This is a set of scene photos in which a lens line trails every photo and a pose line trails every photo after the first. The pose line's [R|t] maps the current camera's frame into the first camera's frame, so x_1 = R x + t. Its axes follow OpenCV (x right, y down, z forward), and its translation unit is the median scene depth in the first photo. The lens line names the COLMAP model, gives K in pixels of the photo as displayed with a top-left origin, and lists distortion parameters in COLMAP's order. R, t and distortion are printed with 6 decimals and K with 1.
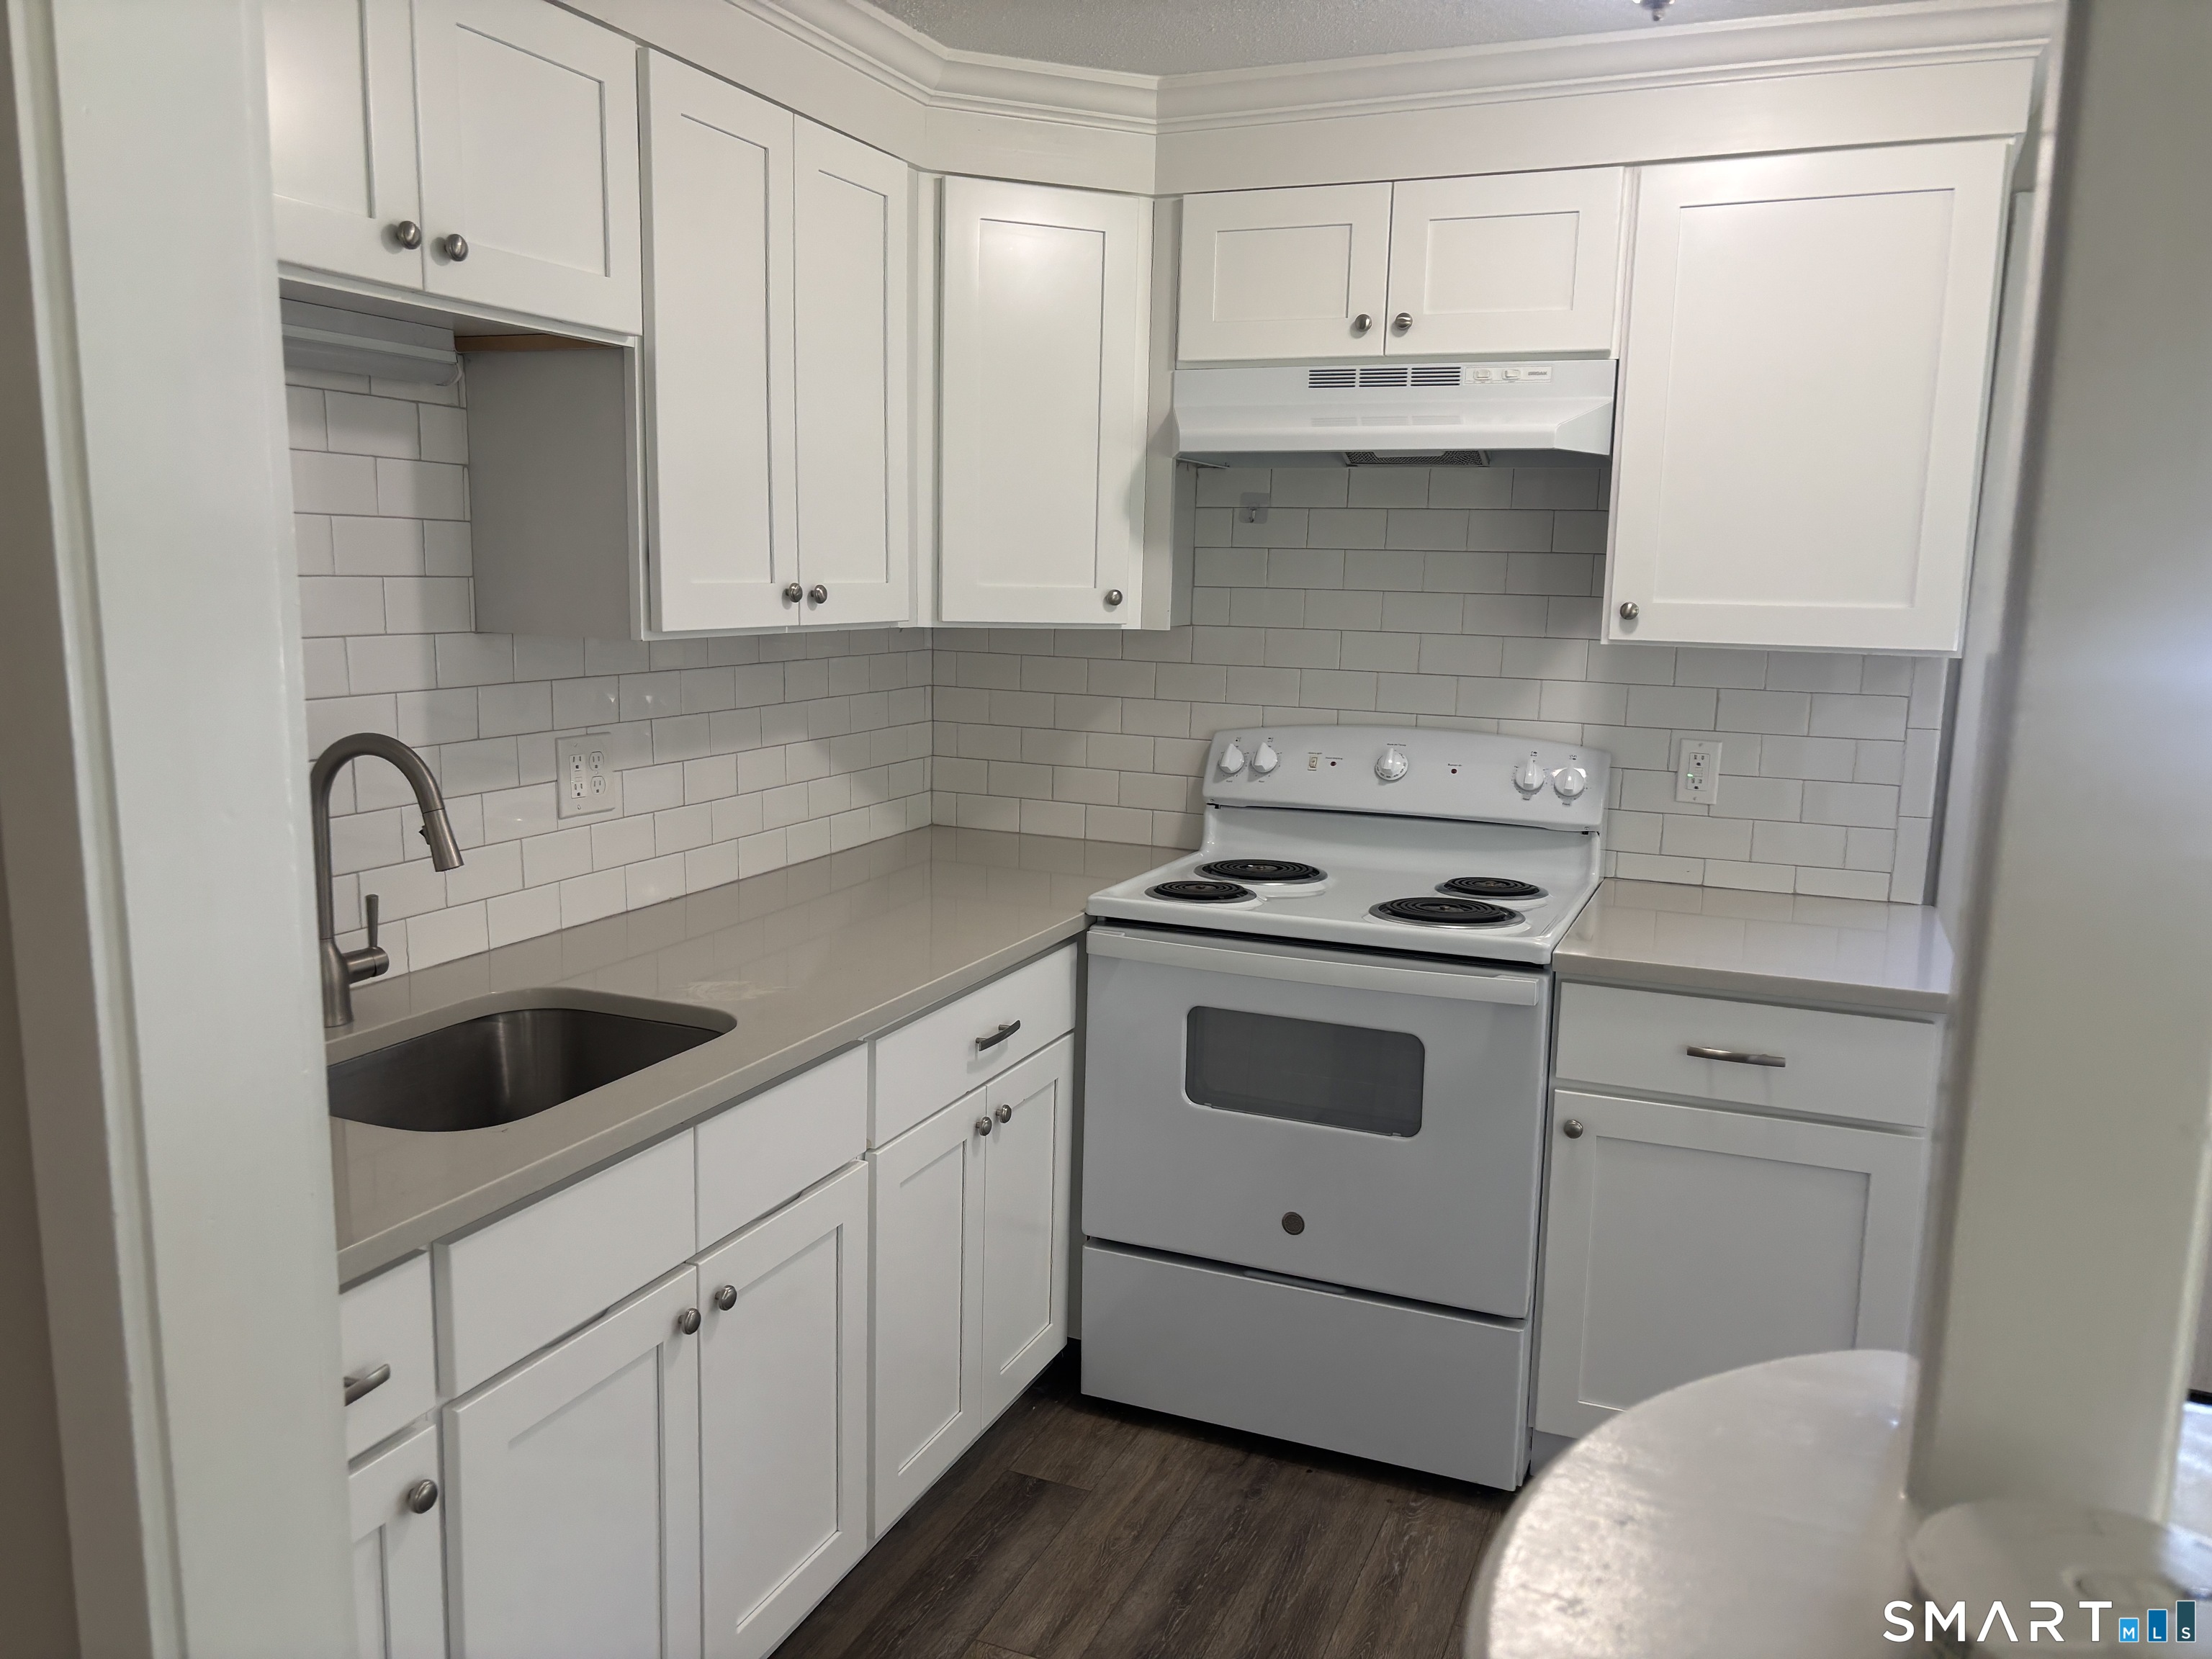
lens RADIAL K [[1655.9, 0, 1106.0], [0, 1655.9, 829.5], [0, 0, 1]] dist [0.135651, -0.414940]
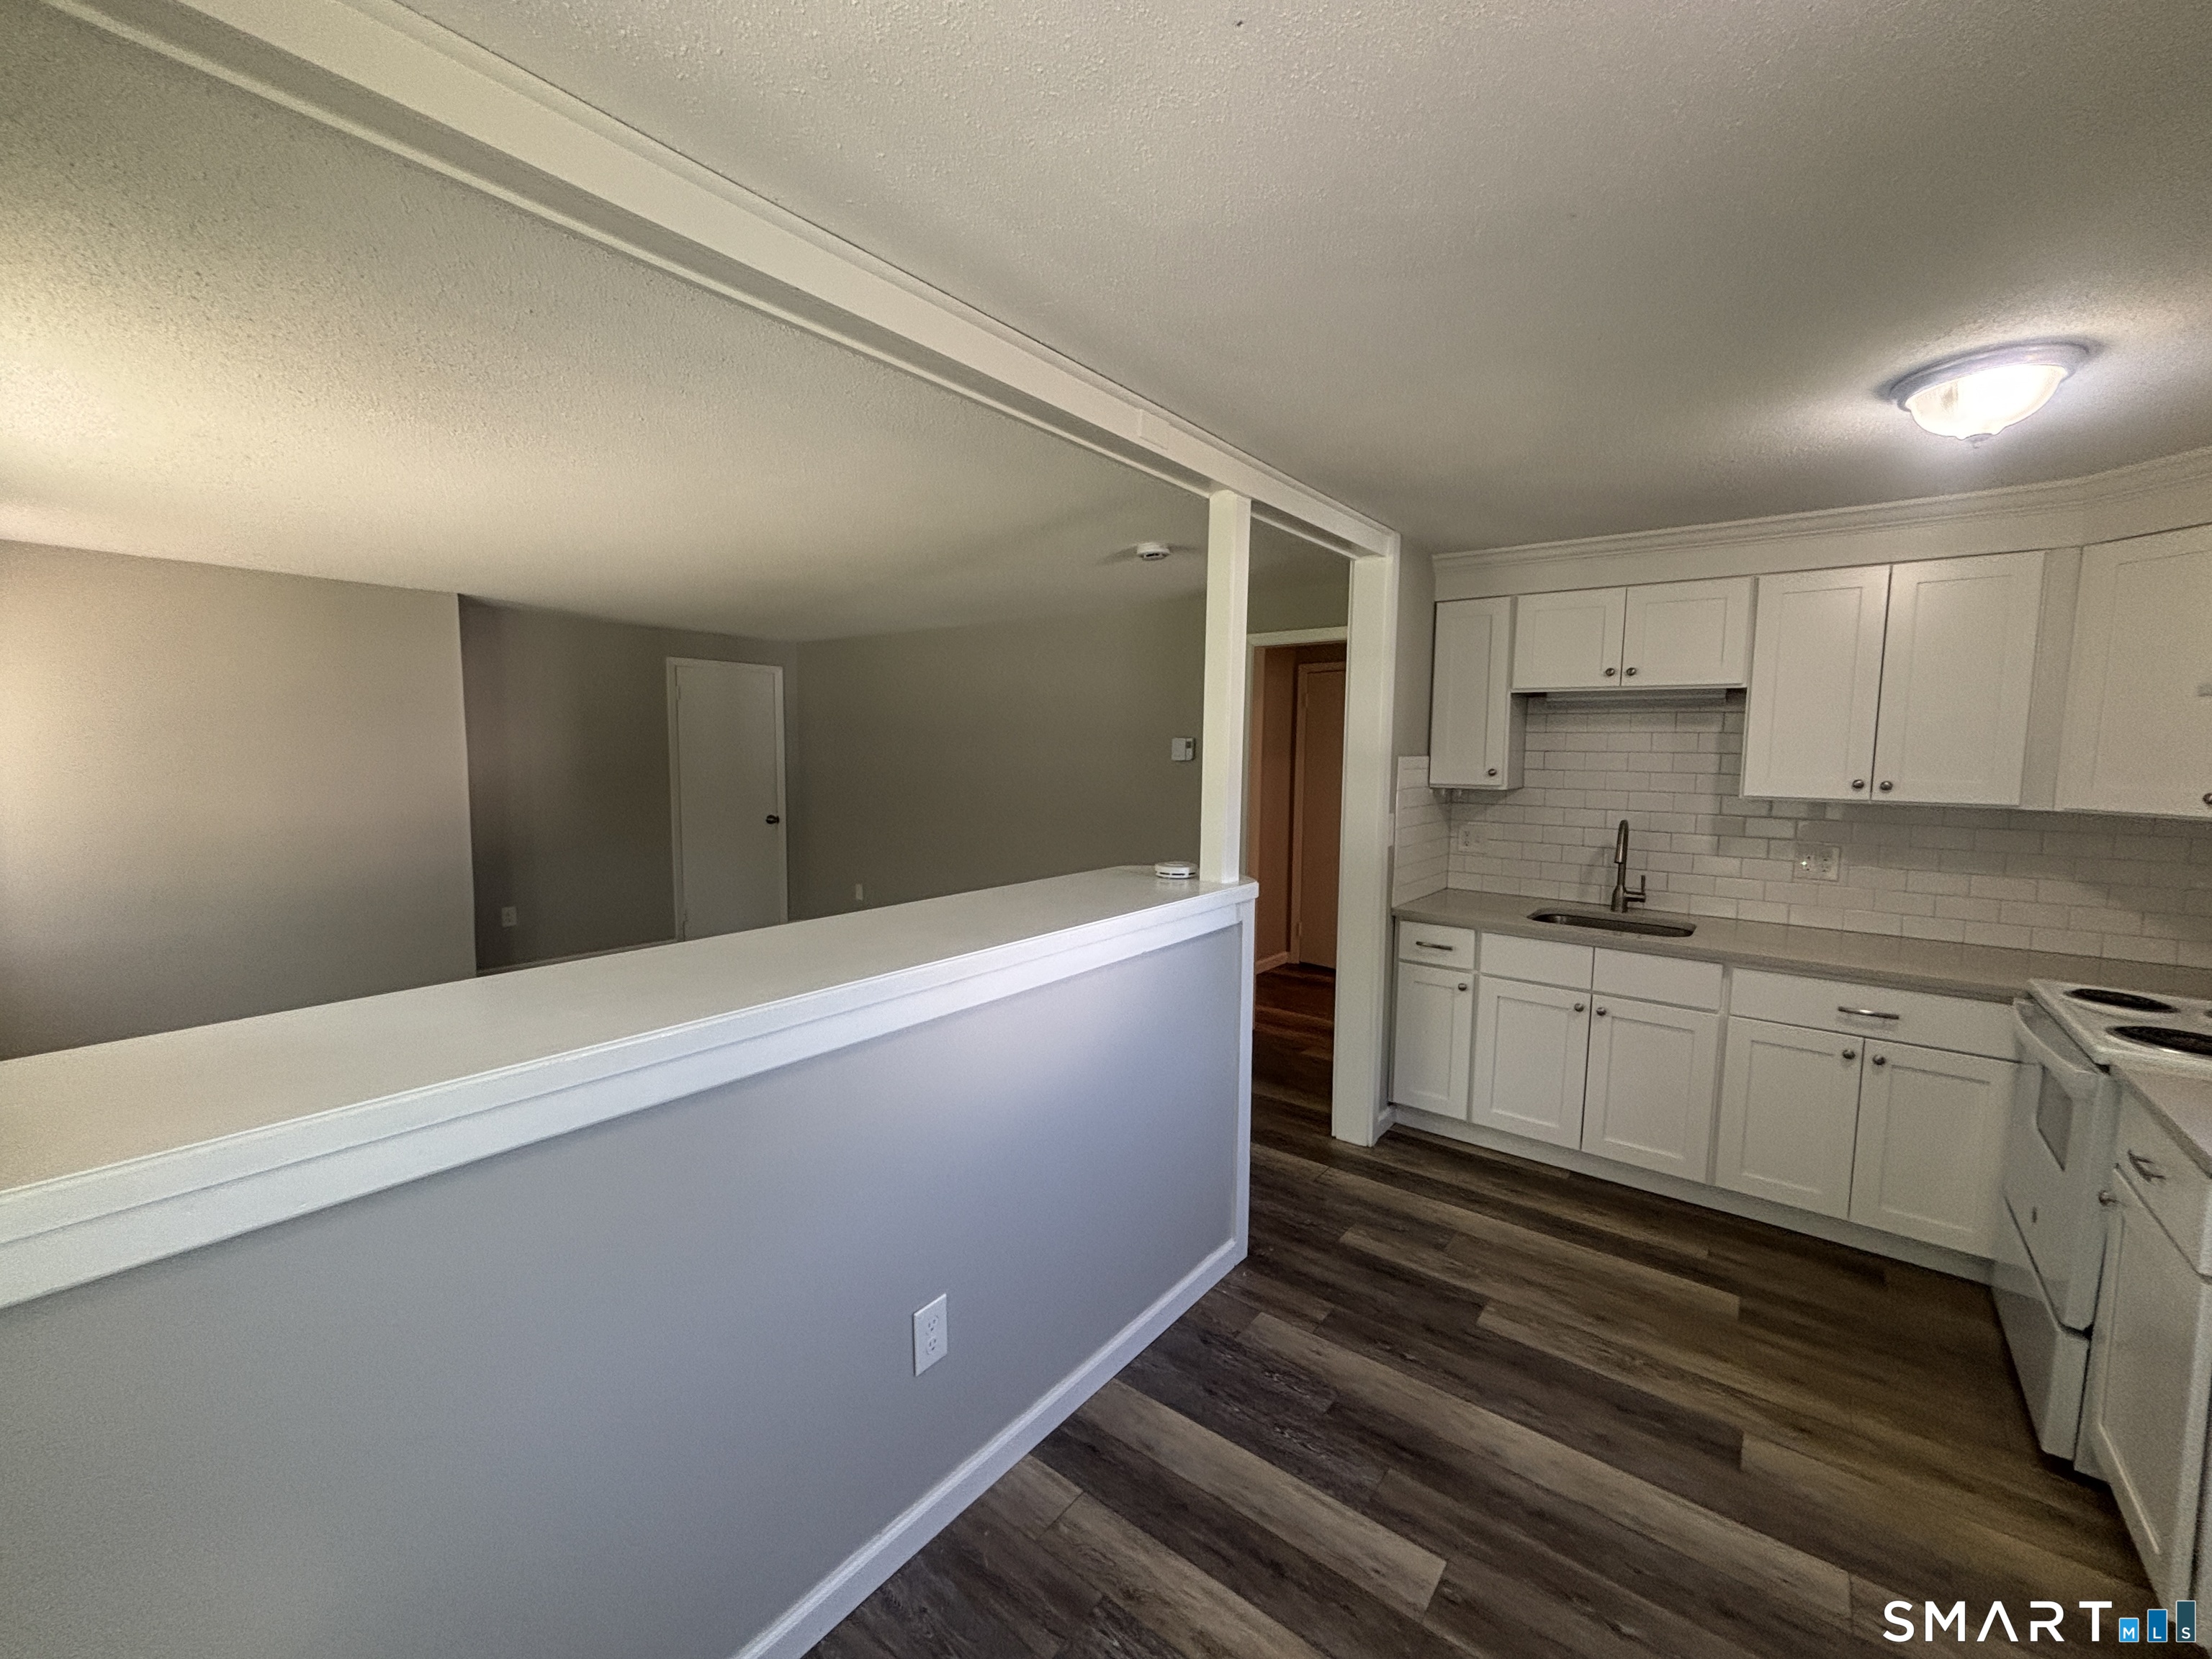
lens RADIAL K [[888.1, 0, 1102.3], [0, 888.1, 822.0], [0, 0, 1]] dist [-0.003387, -0.000174]
pose [[-0.261718, 0.057164, -0.963450, 1.030501], [-0.174089, 0.979075, 0.105382, -0.041189], [0.949314, 0.195307, -0.246290, 0.334665]]
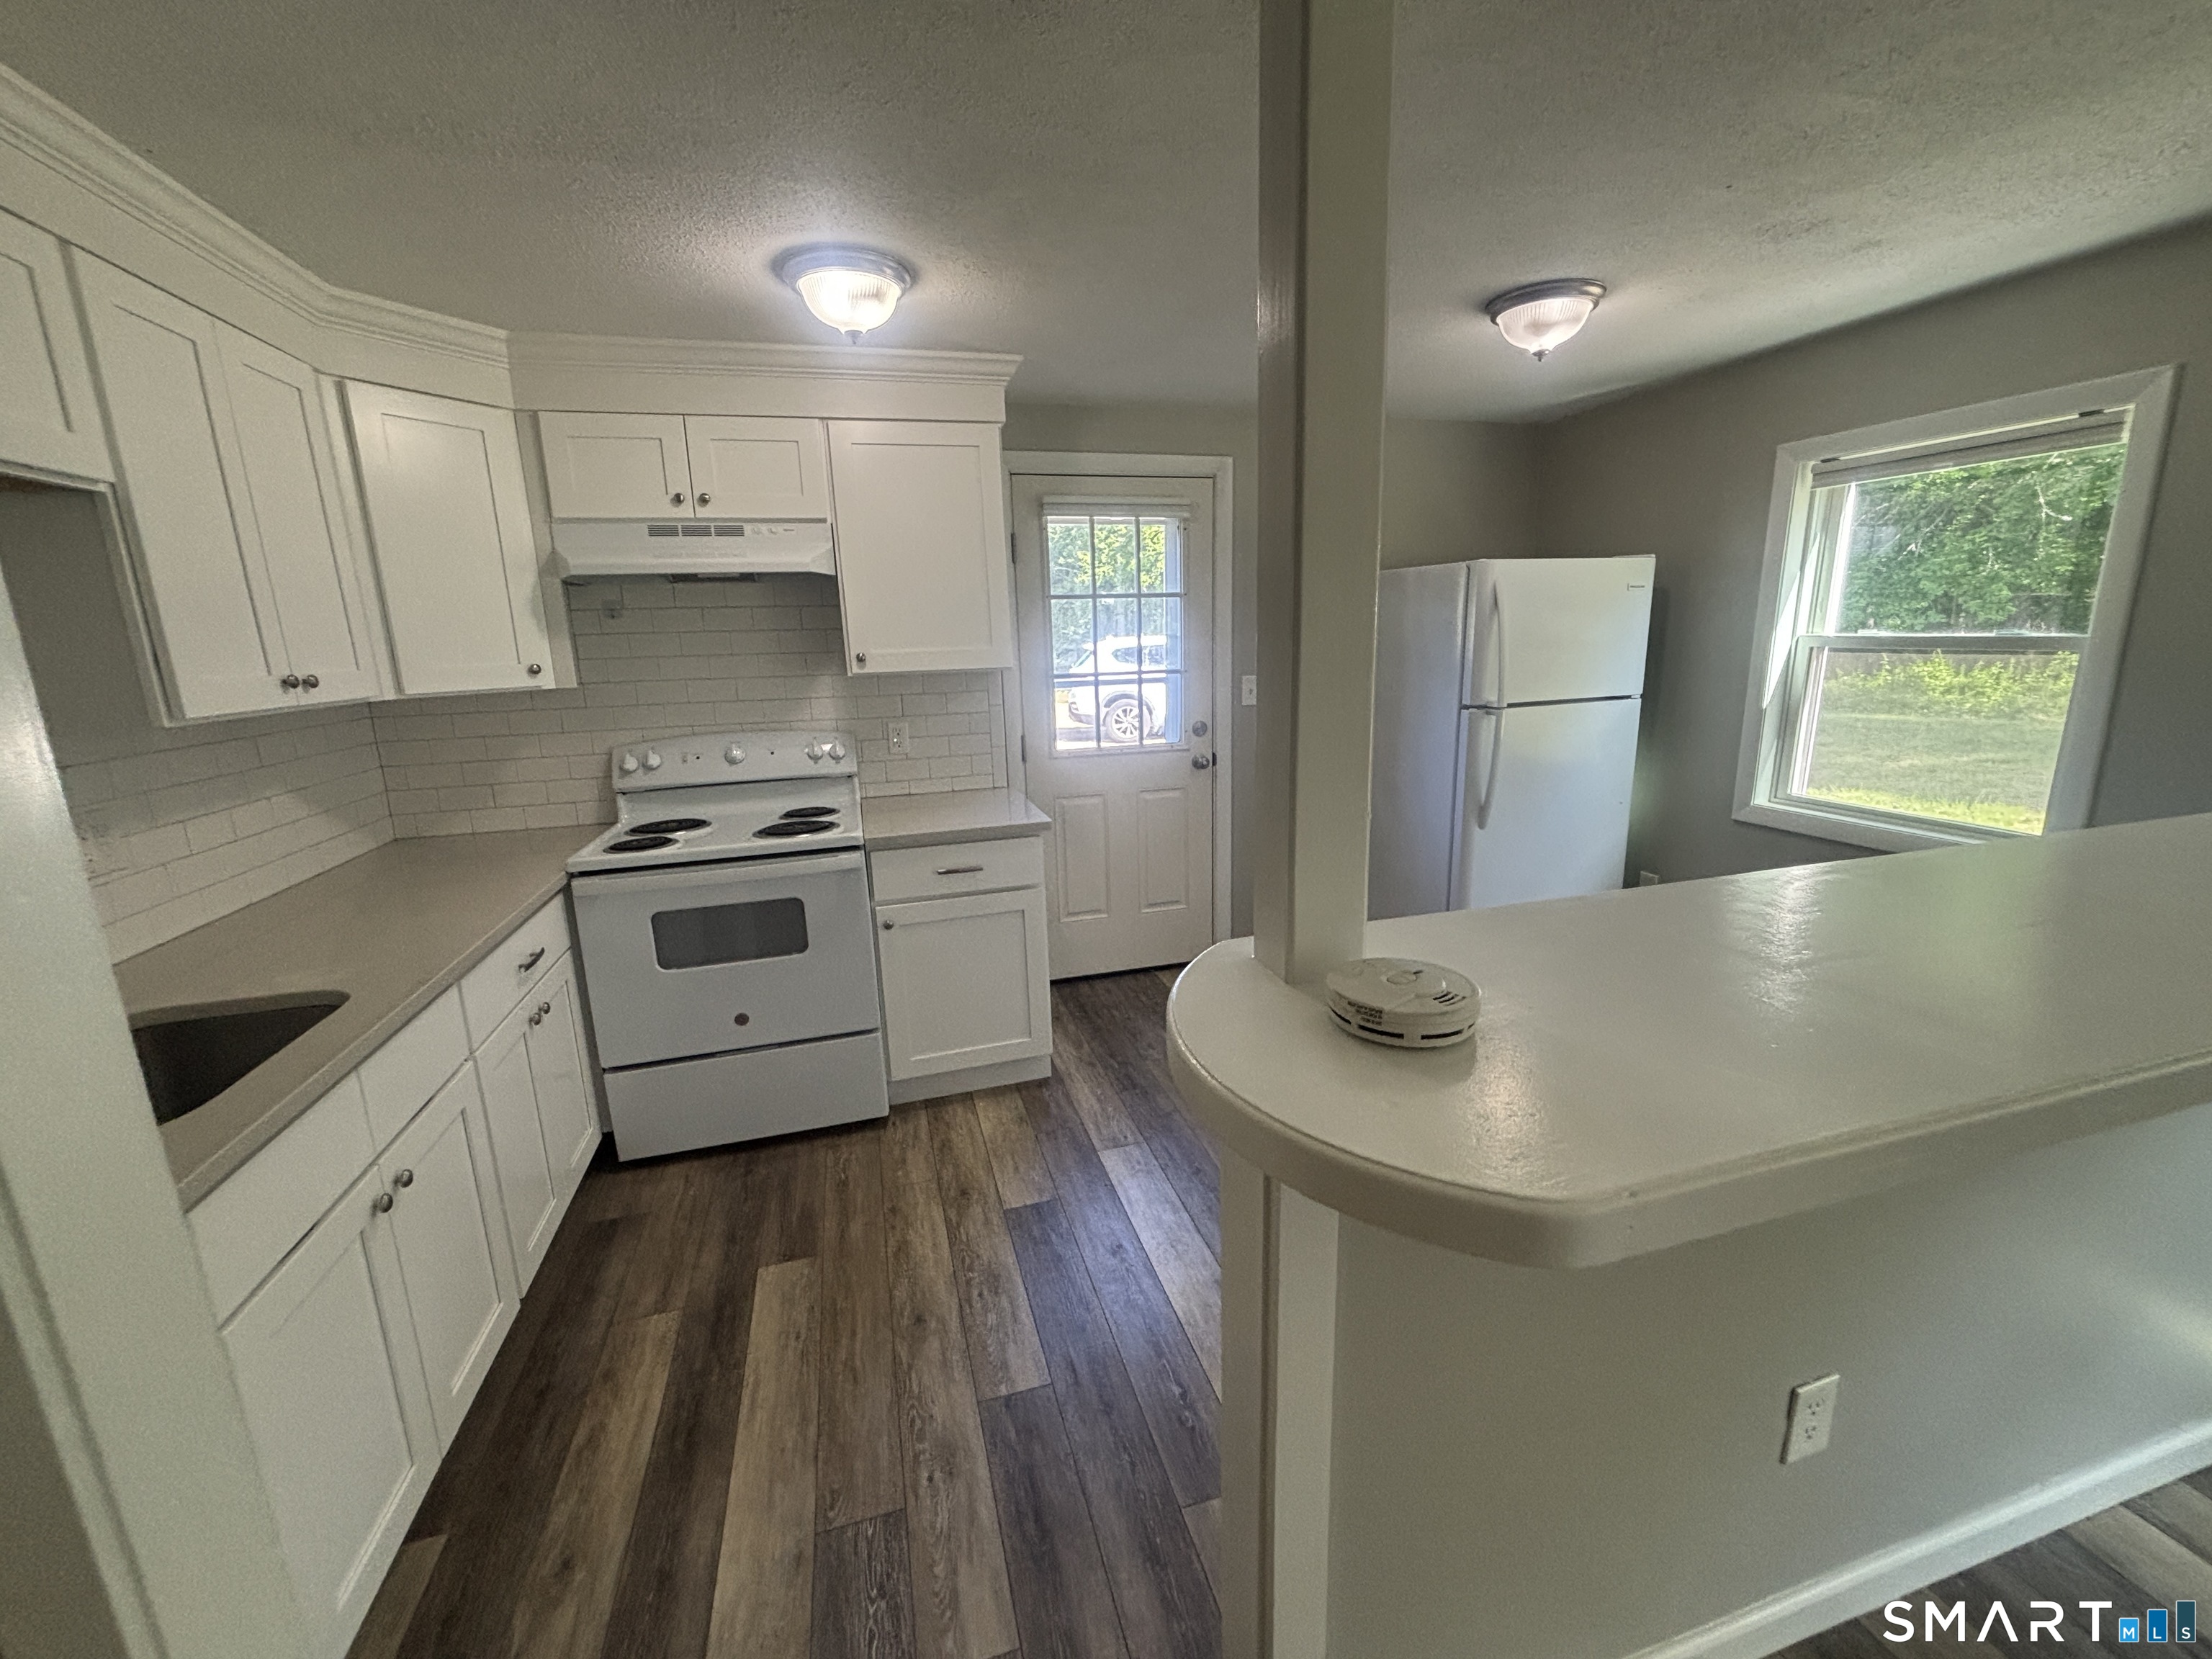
lens RADIAL K [[888.1, 0, 1102.3], [0, 888.1, 822.0], [0, 0, 1]] dist [-0.003387, -0.000174]
pose [[0.774689, -0.176171, 0.607305, -0.119546], [0.147789, 0.984251, 0.096997, -0.002248], [-0.614829, 0.014611, 0.788525, 0.027969]]
